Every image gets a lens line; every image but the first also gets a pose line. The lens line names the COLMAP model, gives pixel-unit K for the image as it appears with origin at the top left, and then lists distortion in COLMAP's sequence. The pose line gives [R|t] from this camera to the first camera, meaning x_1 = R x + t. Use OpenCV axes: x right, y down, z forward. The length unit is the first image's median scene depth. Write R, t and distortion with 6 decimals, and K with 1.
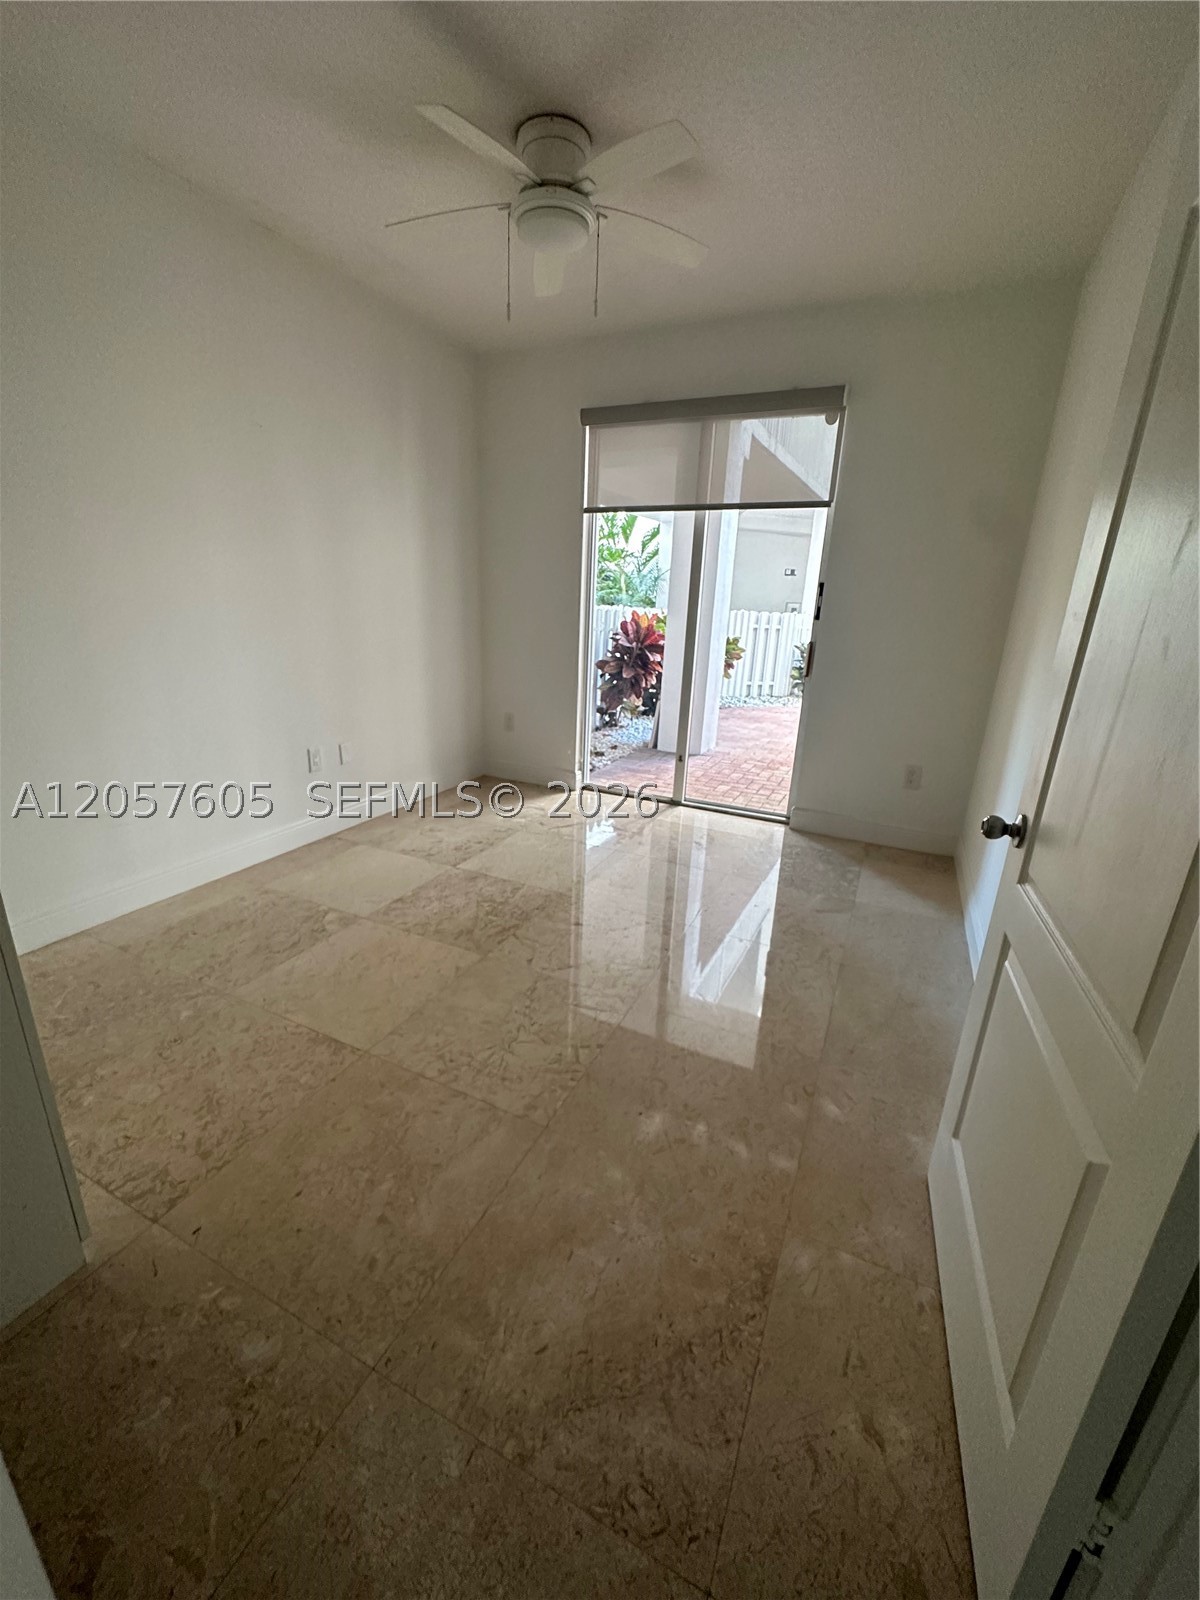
lens RADIAL K [[639.9, 0, 601.0], [0, 639.9, 804.8], [0, 0, 1]] dist [0.002494, -0.000070]
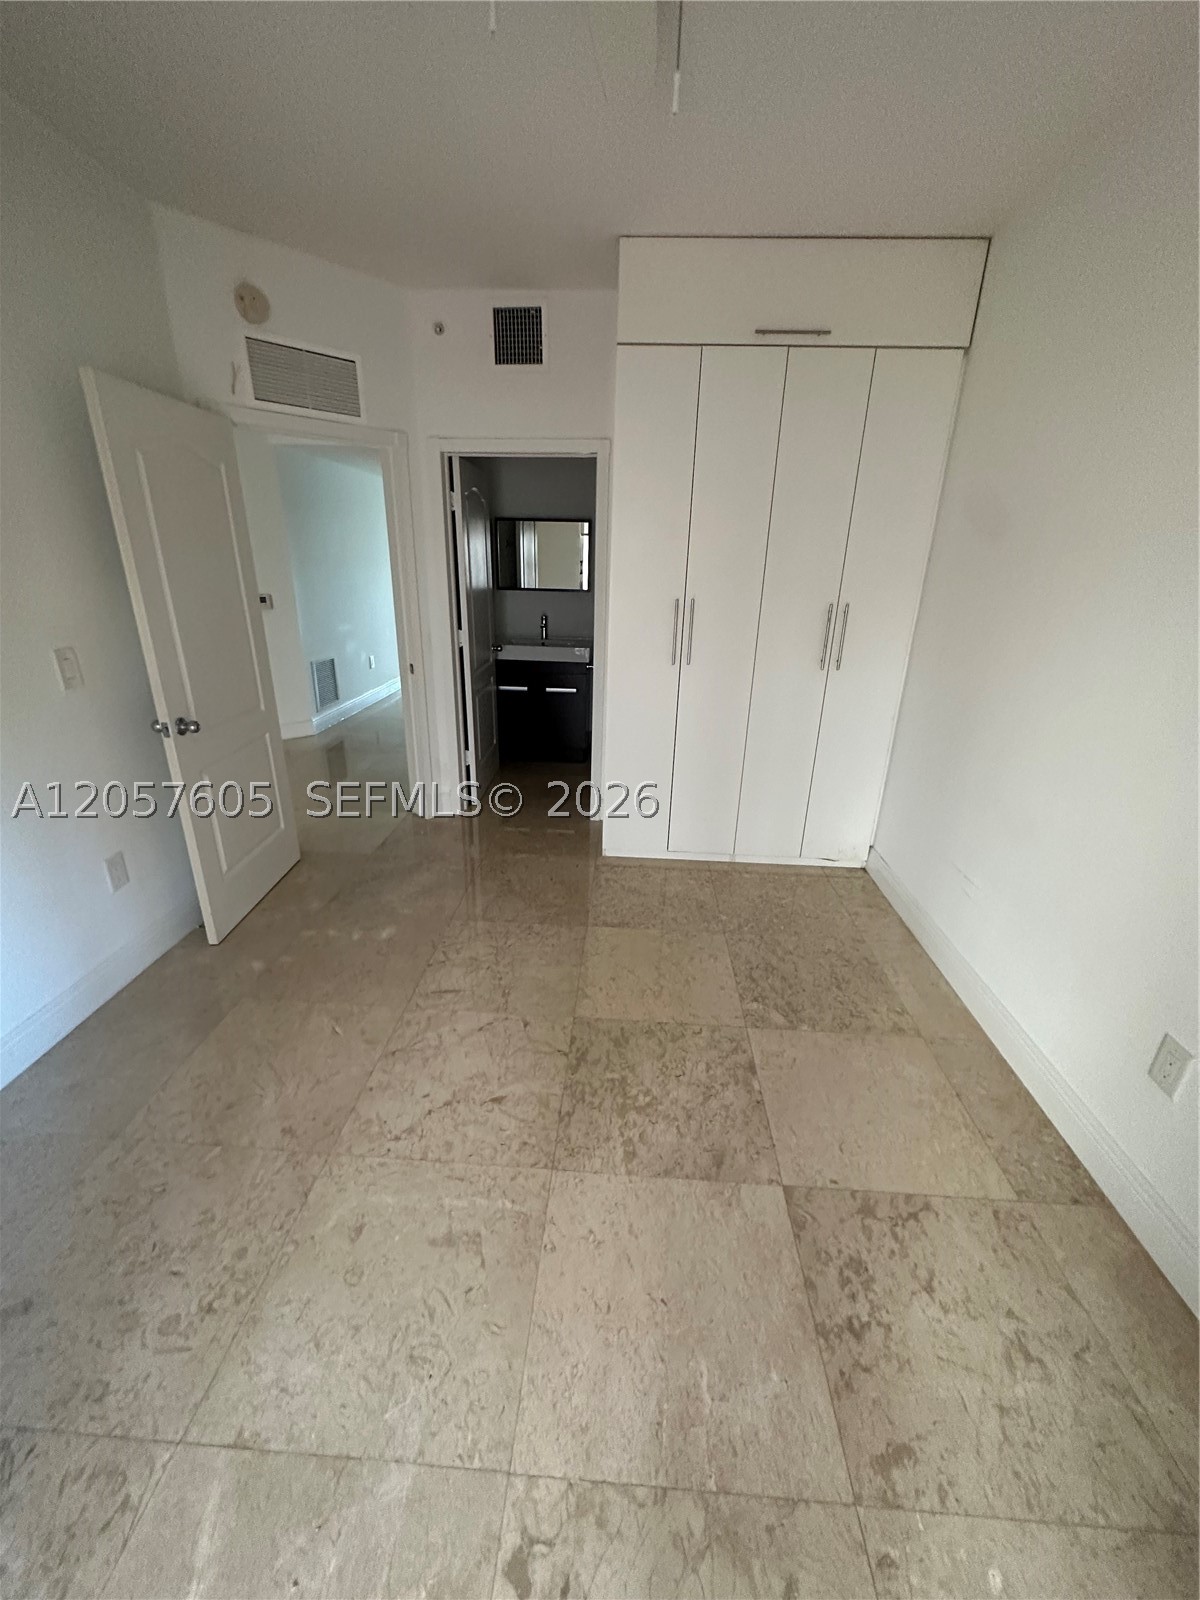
lens RADIAL K [[639.9, 0, 598.1], [0, 639.9, 799.8], [0, 0, 1]] dist [0.002494, -0.000070]
pose [[-0.926508, 0.076931, -0.368327, 0.108106], [-0.169993, 0.787707, 0.592133, -0.575544], [0.335687, 0.611228, -0.716738, 1.477589]]
